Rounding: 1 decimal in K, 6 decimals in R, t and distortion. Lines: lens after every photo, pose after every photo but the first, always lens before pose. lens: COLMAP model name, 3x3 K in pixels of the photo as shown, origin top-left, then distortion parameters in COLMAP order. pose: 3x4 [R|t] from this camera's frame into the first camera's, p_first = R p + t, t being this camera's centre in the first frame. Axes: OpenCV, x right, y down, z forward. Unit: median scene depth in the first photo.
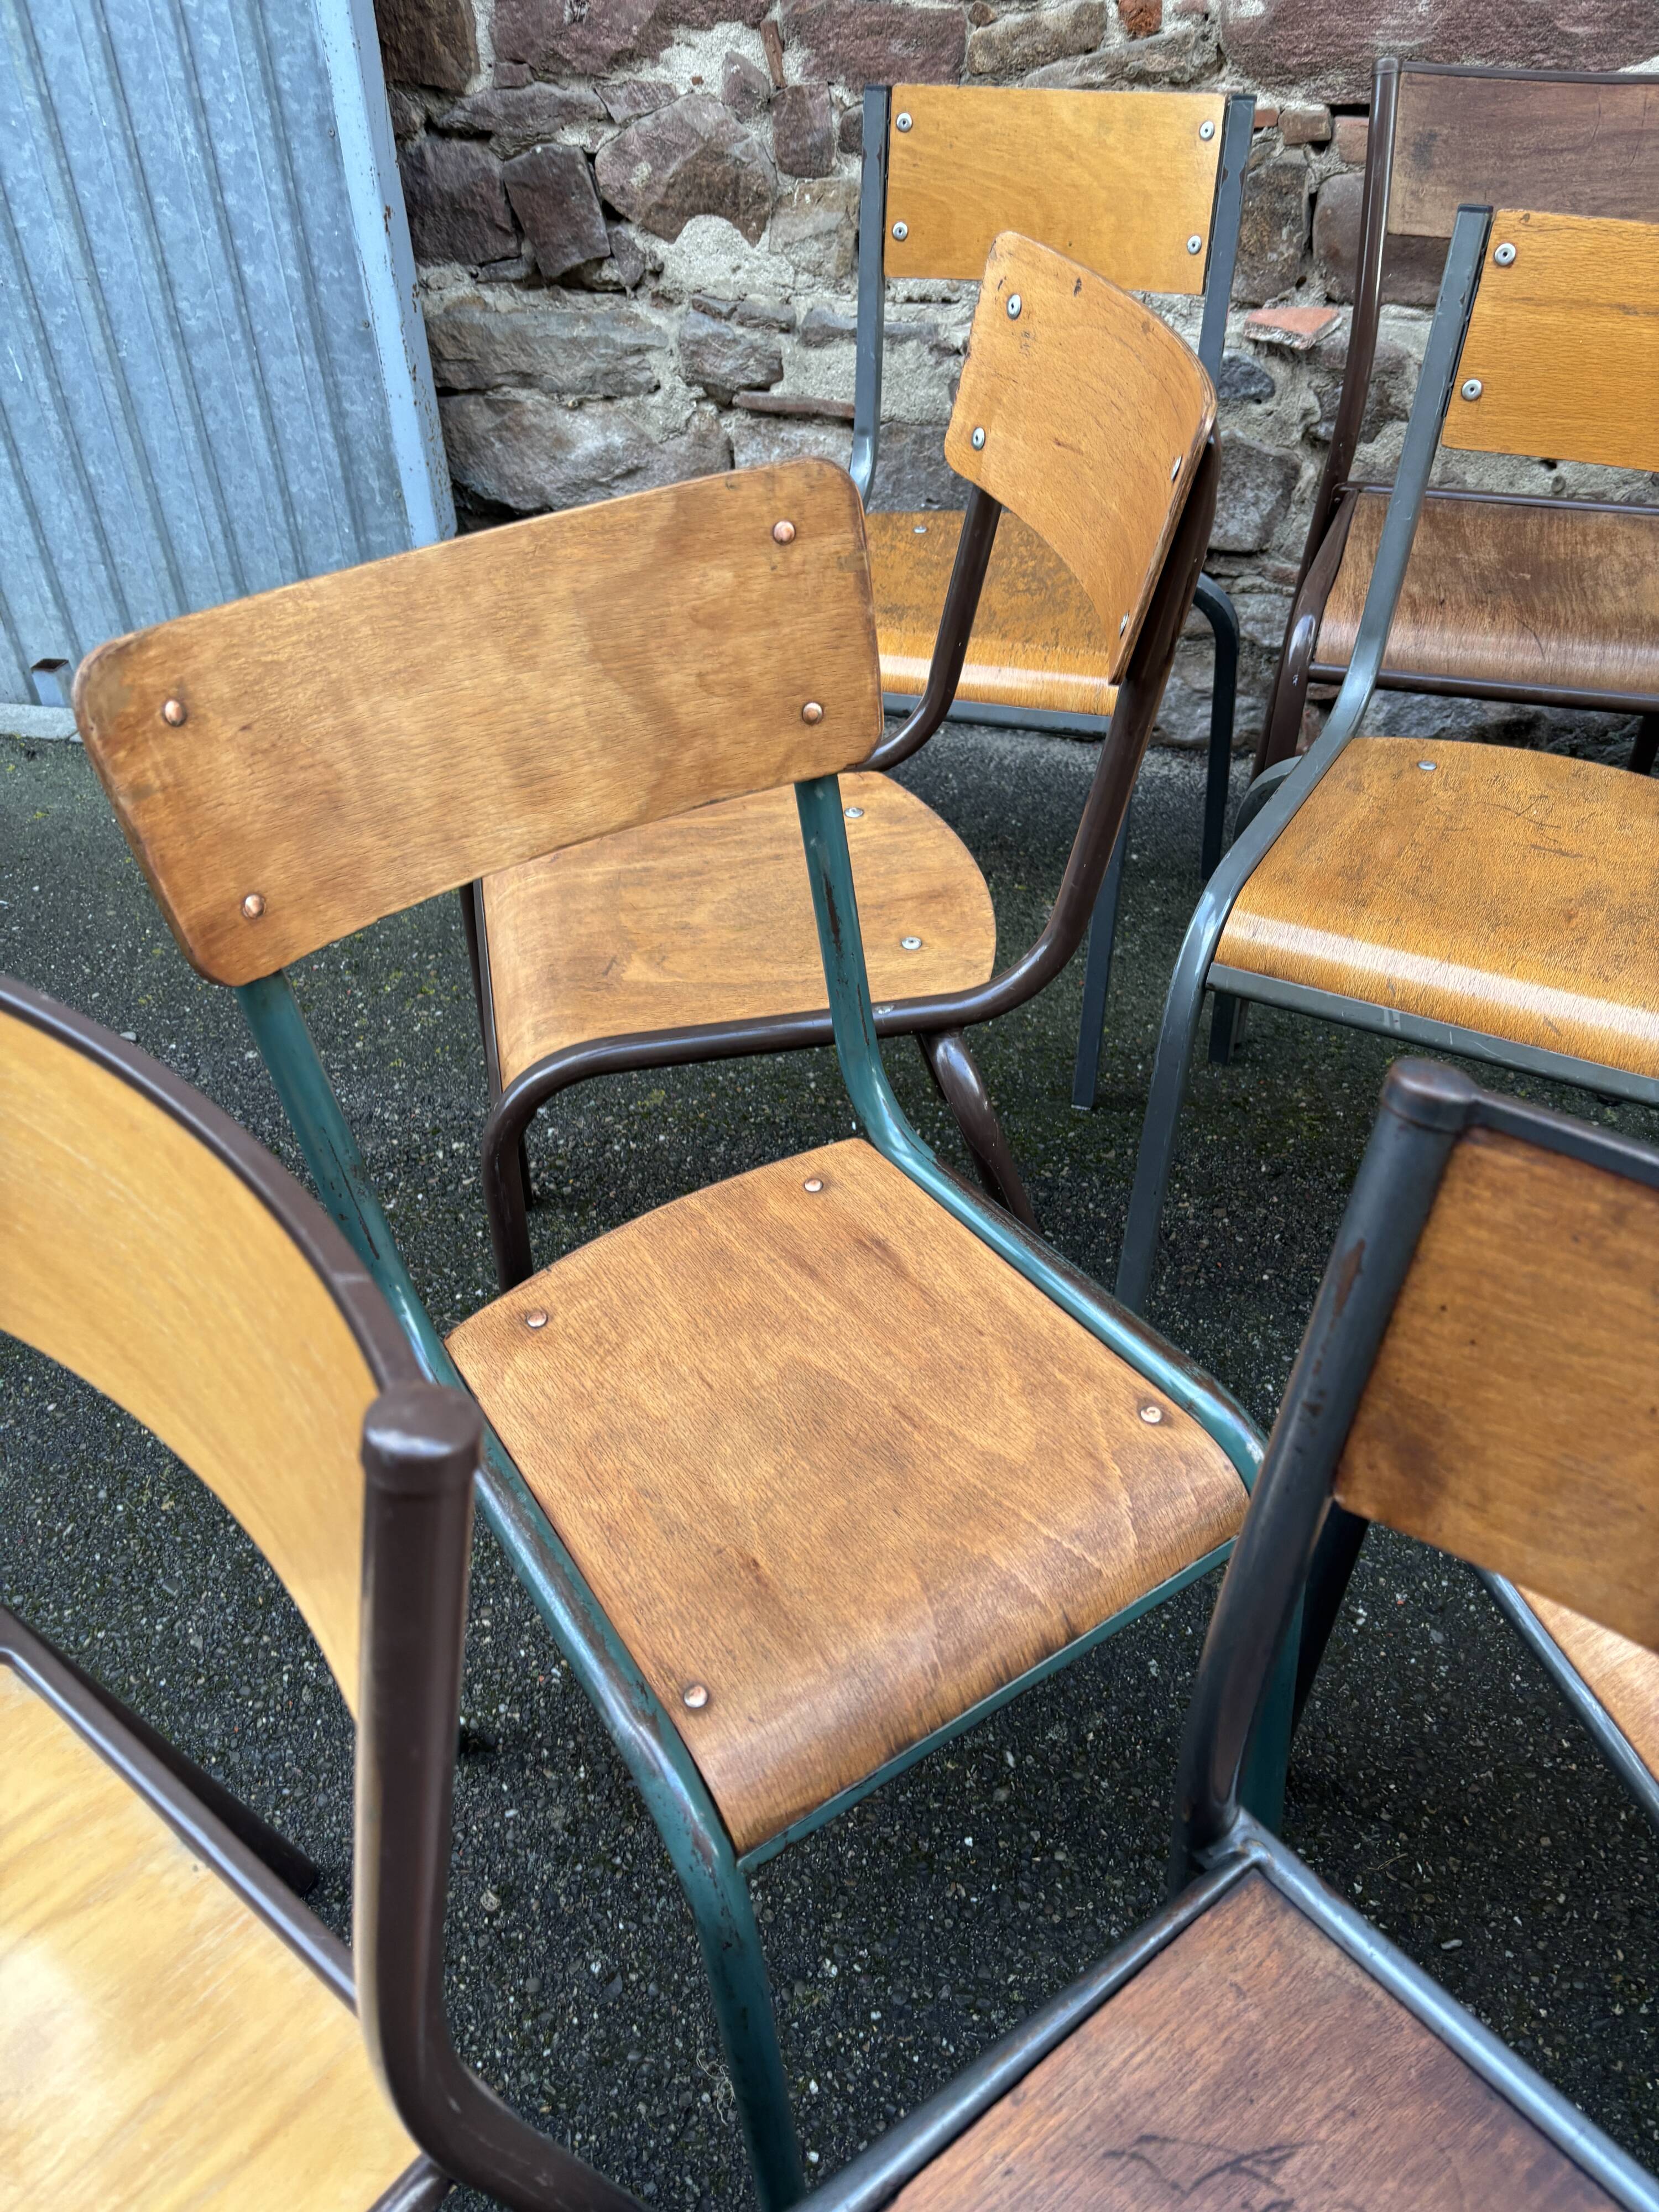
lens RADIAL K [[1667.5, 0, 815.5], [0, 1667.5, 1126.8], [0, 0, 1]] dist [0.052114, -0.065142]
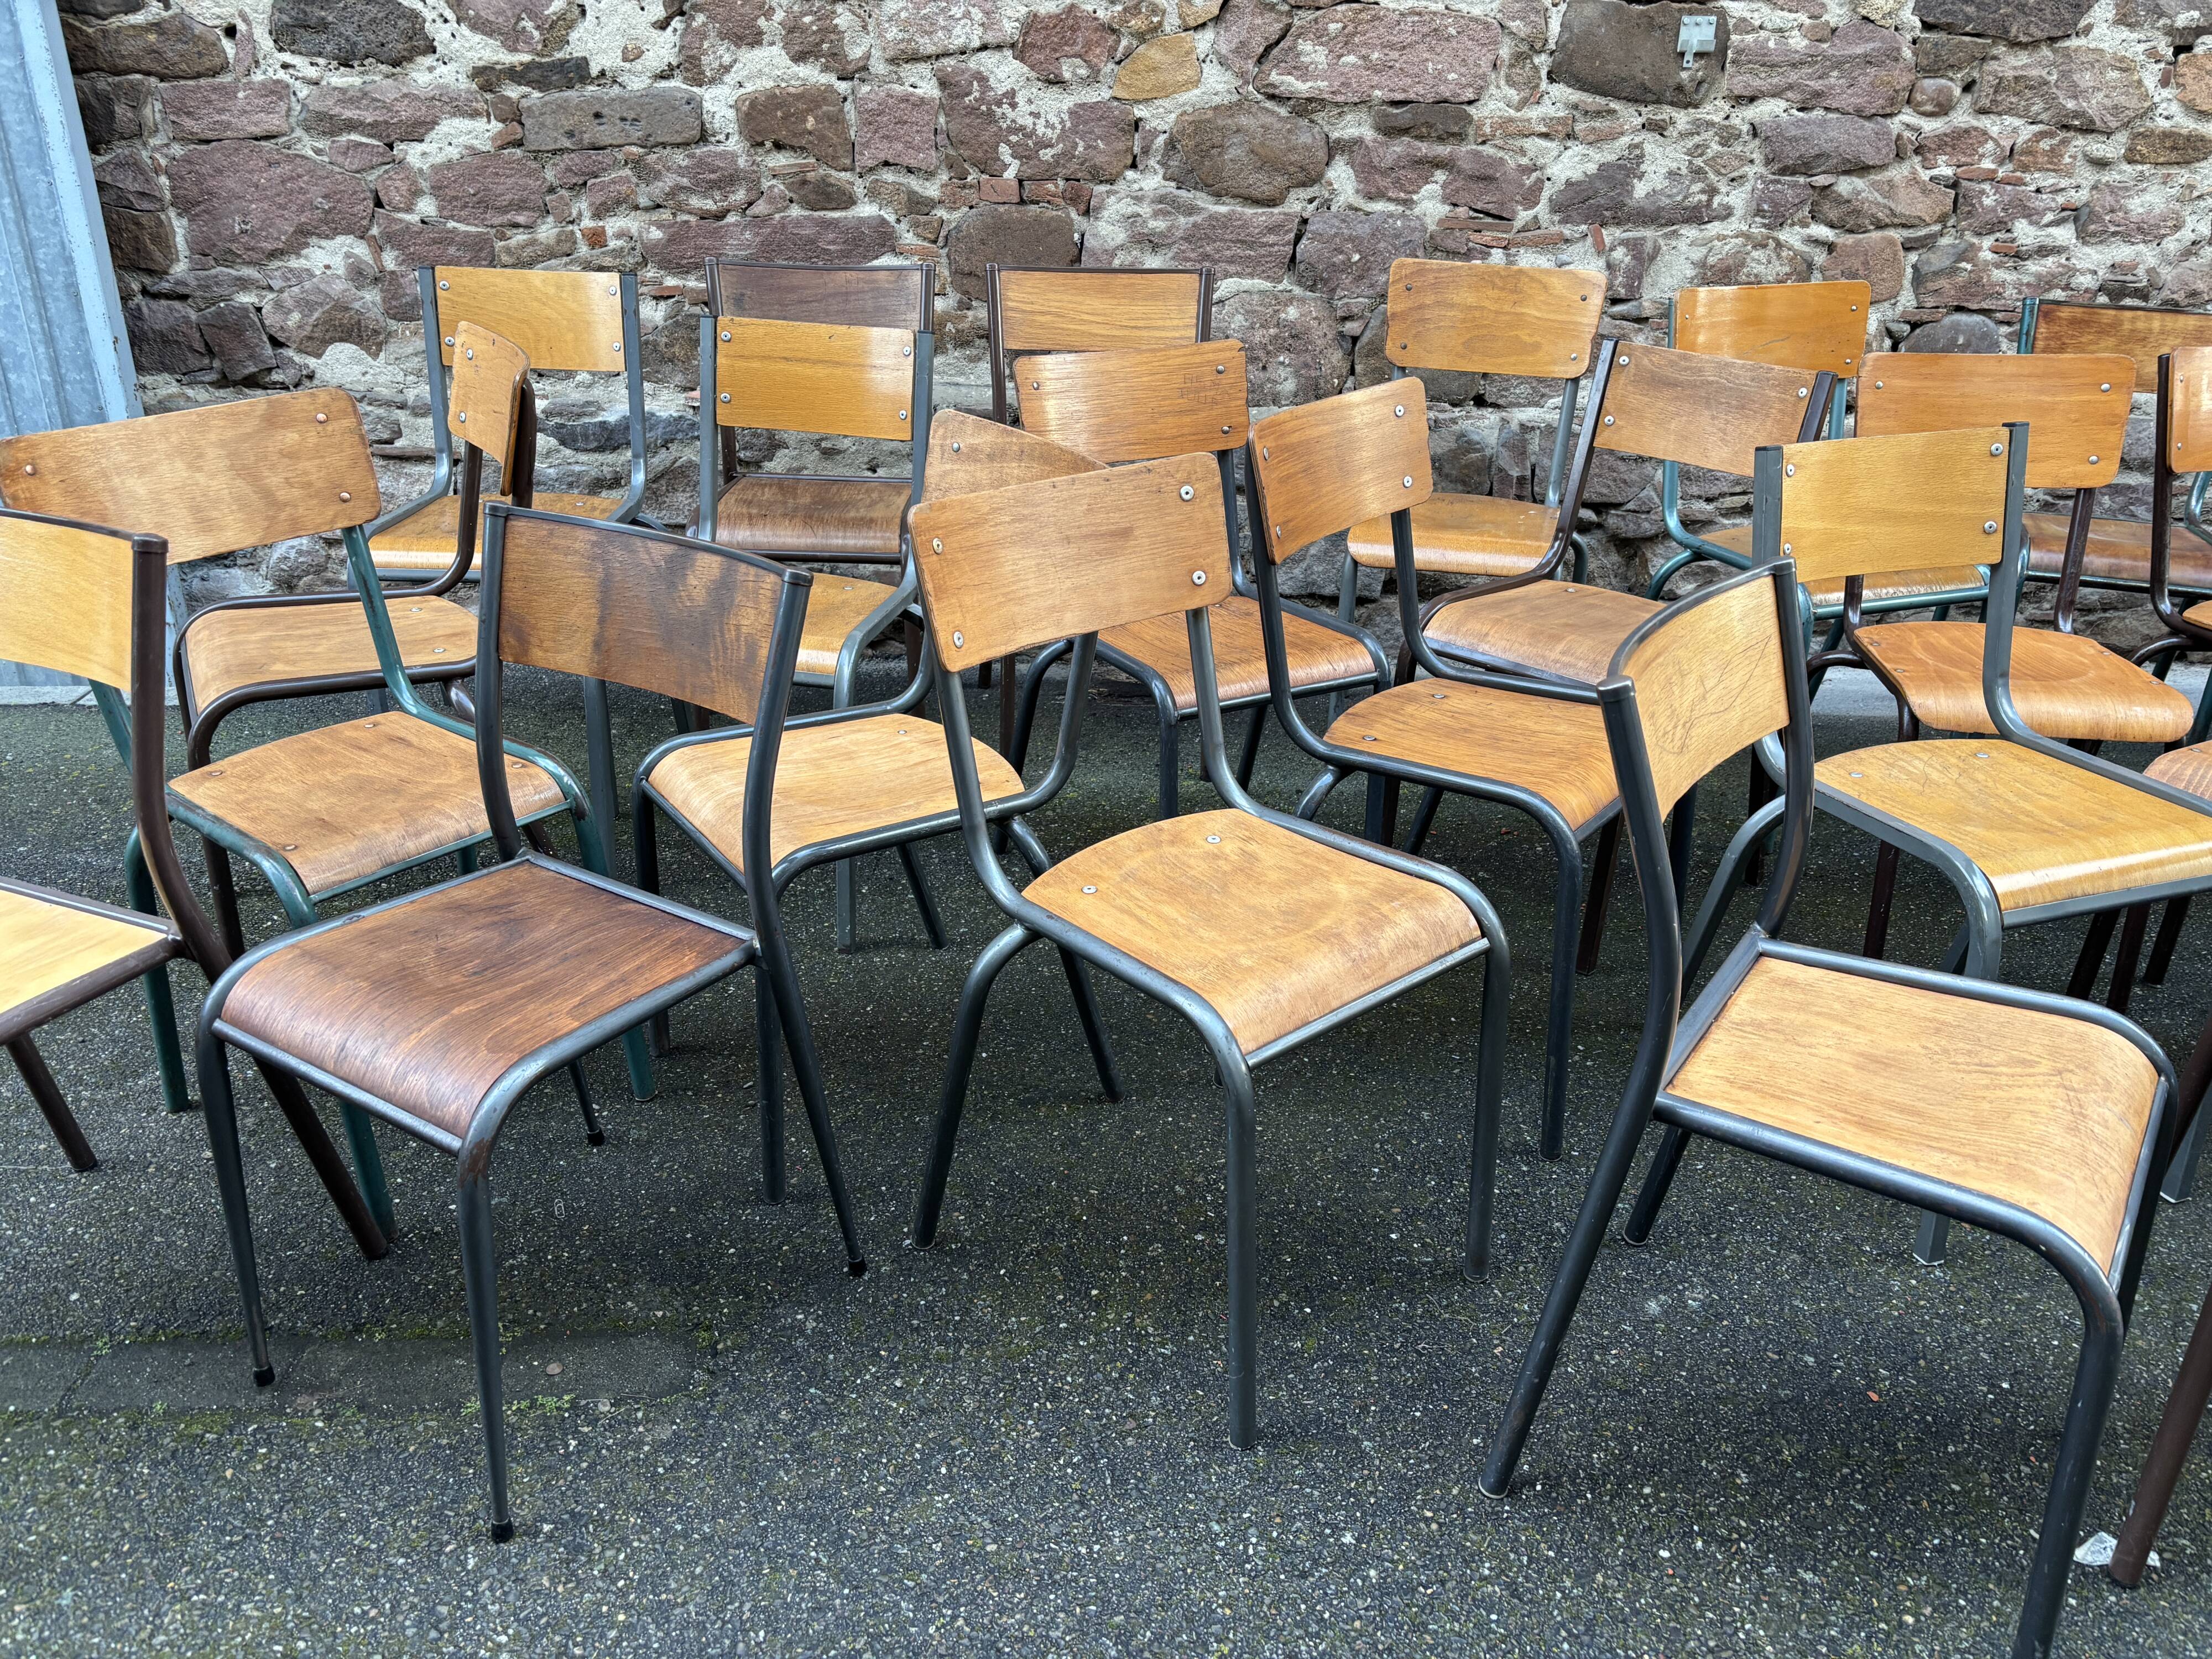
lens RADIAL K [[1667.5, 0, 1121.1], [0, 1667.5, 815.2], [0, 0, 1]] dist [0.052114, -0.065142]
pose [[0.950694, -0.083420, 0.298702, 0.131693], [0.158132, 0.958926, -0.235490, 0.404078], [-0.266788, 0.271113, 0.924836, -0.584815]]
